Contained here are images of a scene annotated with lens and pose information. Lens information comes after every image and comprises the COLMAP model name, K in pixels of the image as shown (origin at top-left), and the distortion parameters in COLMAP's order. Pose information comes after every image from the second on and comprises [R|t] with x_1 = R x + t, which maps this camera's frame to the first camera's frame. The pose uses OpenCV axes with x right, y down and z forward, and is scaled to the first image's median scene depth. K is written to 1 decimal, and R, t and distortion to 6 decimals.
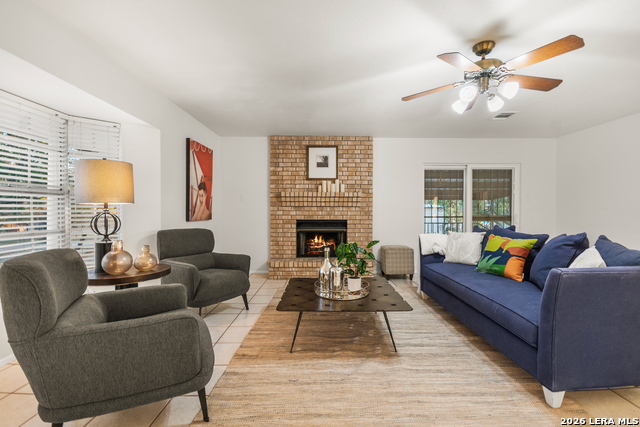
lens RADIAL K [[281.2, 0, 320.0], [0, 281.2, 213.5], [0, 0, 1]] dist [-0.000694, -0.000012]
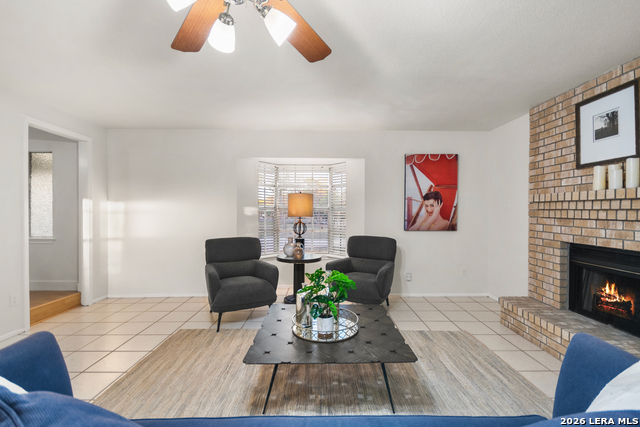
lens RADIAL K [[281.2, 0, 320.0], [0, 281.2, 213.5], [0, 0, 1]] dist [-0.000694, -0.000012]
pose [[0.024112, 0.007906, -0.999678, 0.474803], [-0.015127, 0.999857, 0.007543, -0.032036], [0.999595, 0.014940, 0.024228, 0.507973]]
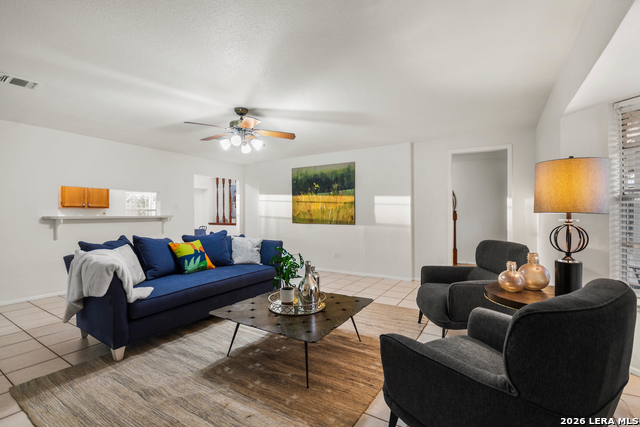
lens RADIAL K [[281.3, 0, 330.5], [0, 281.3, 213.3], [0, 0, 1]] dist [0.000209, -0.008799]
pose [[-0.863336, 0.004461, 0.504610, -0.266936], [0.013467, 0.999808, 0.014201, -0.025173], [-0.504450, 0.019056, -0.863231, 0.933183]]
